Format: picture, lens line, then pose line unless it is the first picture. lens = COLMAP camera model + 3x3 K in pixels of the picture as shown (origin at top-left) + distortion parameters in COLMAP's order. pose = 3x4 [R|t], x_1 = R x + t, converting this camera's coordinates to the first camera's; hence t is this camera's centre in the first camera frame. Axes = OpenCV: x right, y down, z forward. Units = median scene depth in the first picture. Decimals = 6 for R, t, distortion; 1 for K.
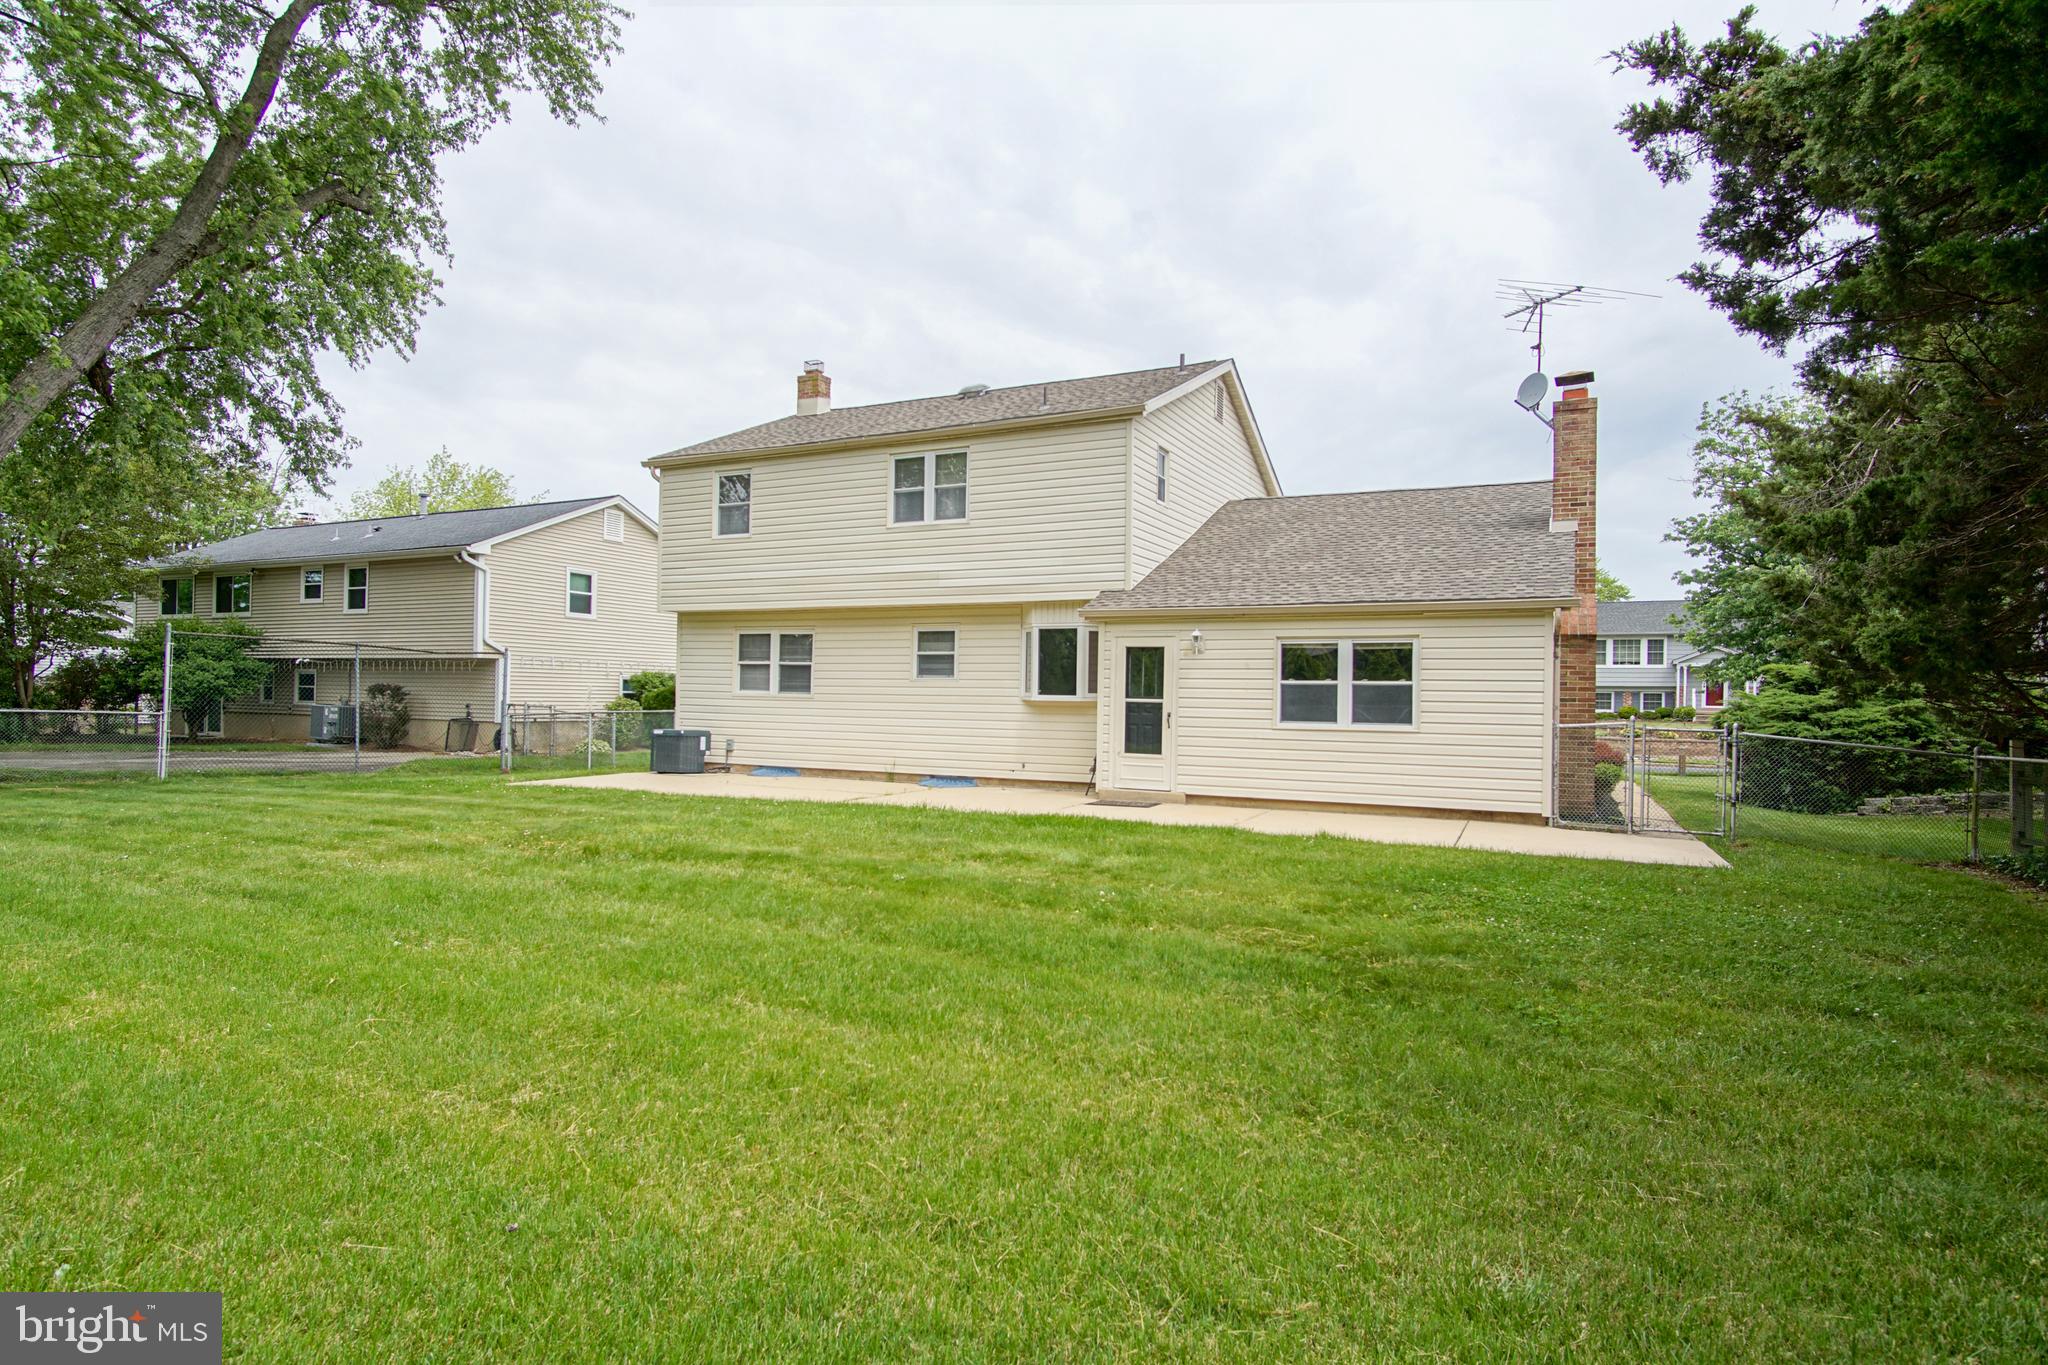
lens RADIAL K [[1101.8, 0, 1026.5], [0, 1101.8, 719.0], [0, 0, 1]] dist [-0.004422, 0.000844]
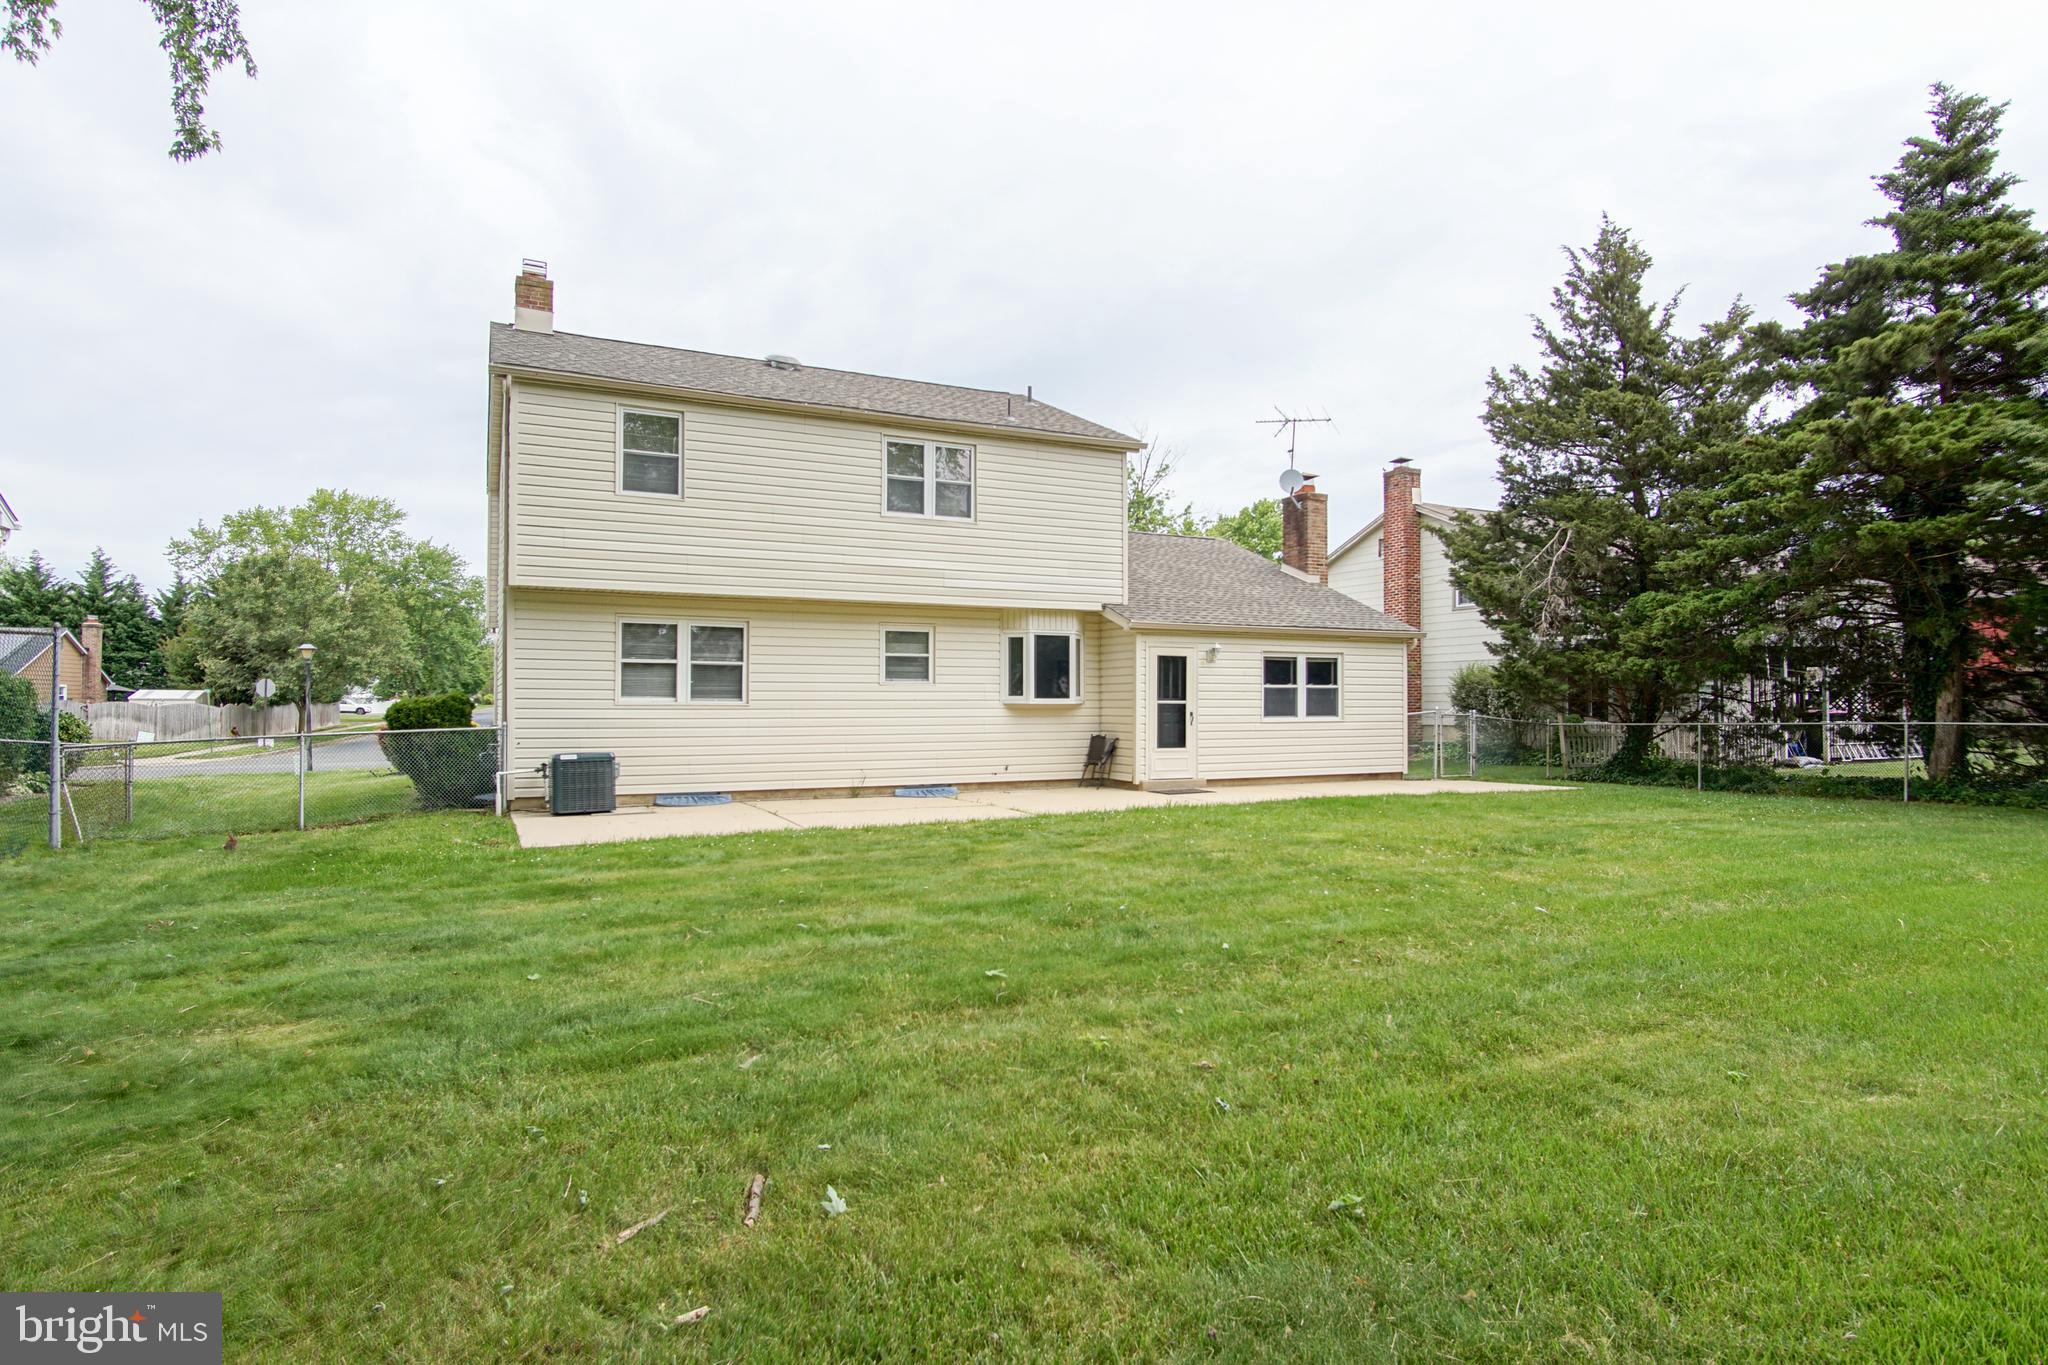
lens RADIAL K [[1101.8, 0, 1026.5], [0, 1101.8, 719.0], [0, 0, 1]] dist [-0.004422, 0.000844]
pose [[0.604335, -0.027545, 0.796254, -0.779945], [0.025149, 0.999564, 0.015490, -0.017717], [-0.796333, 0.010664, 0.604764, 0.360734]]
